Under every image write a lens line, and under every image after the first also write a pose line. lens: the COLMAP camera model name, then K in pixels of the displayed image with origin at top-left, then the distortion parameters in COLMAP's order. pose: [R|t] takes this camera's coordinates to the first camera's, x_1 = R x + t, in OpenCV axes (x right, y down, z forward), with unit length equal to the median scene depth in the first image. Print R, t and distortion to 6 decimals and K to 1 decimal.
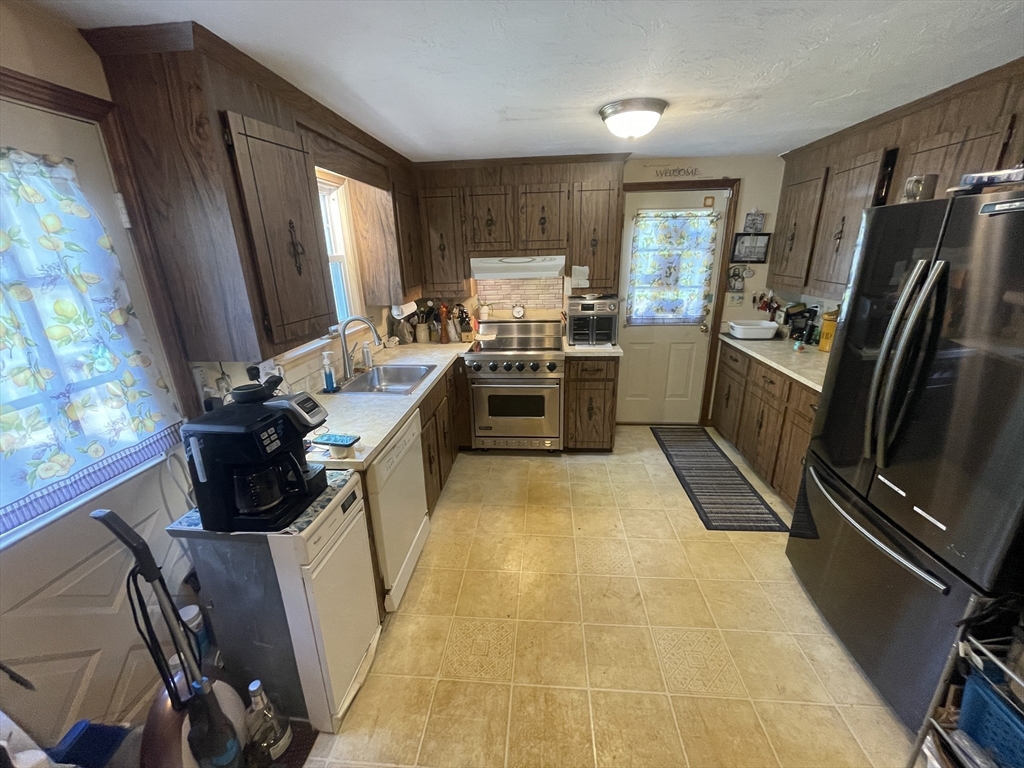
lens RADIAL K [[414.9, 0, 513.2], [0, 414.9, 383.5], [0, 0, 1]] dist [0.000208, 0.001093]
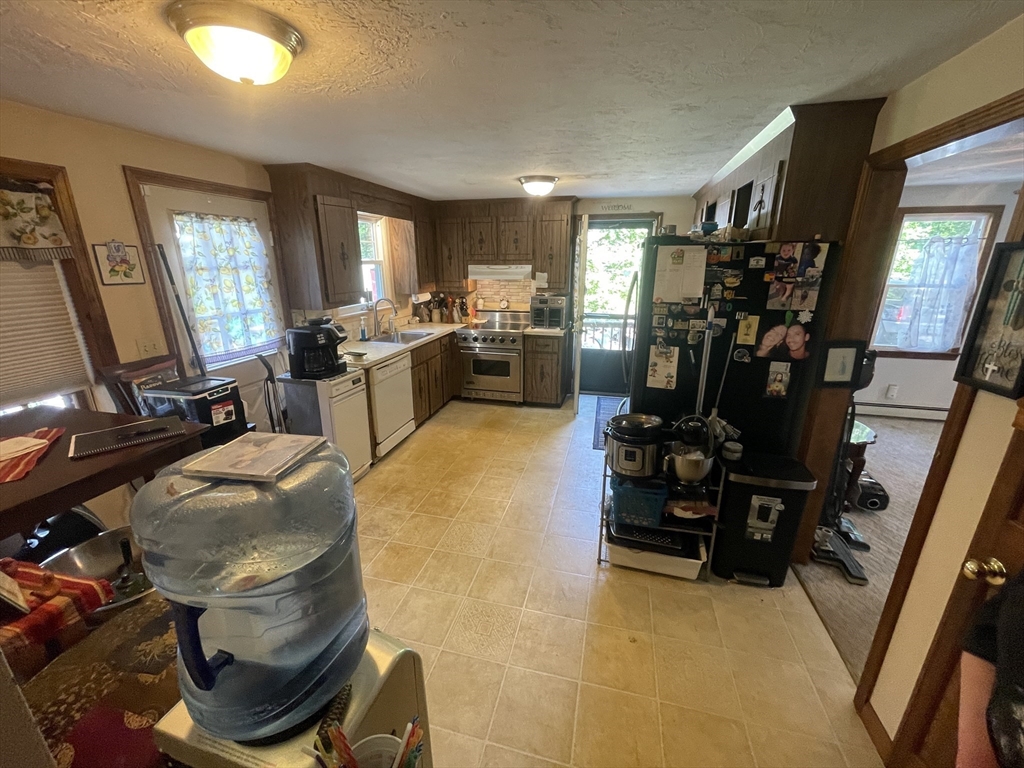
lens RADIAL K [[414.9, 0, 511.5], [0, 414.9, 384.5], [0, 0, 1]] dist [0.000208, 0.001093]
pose [[0.984502, 0.074140, -0.158932, 0.331403], [-0.077007, 0.996959, -0.011946, 0.131248], [0.157563, 0.024000, 0.987217, -0.434002]]
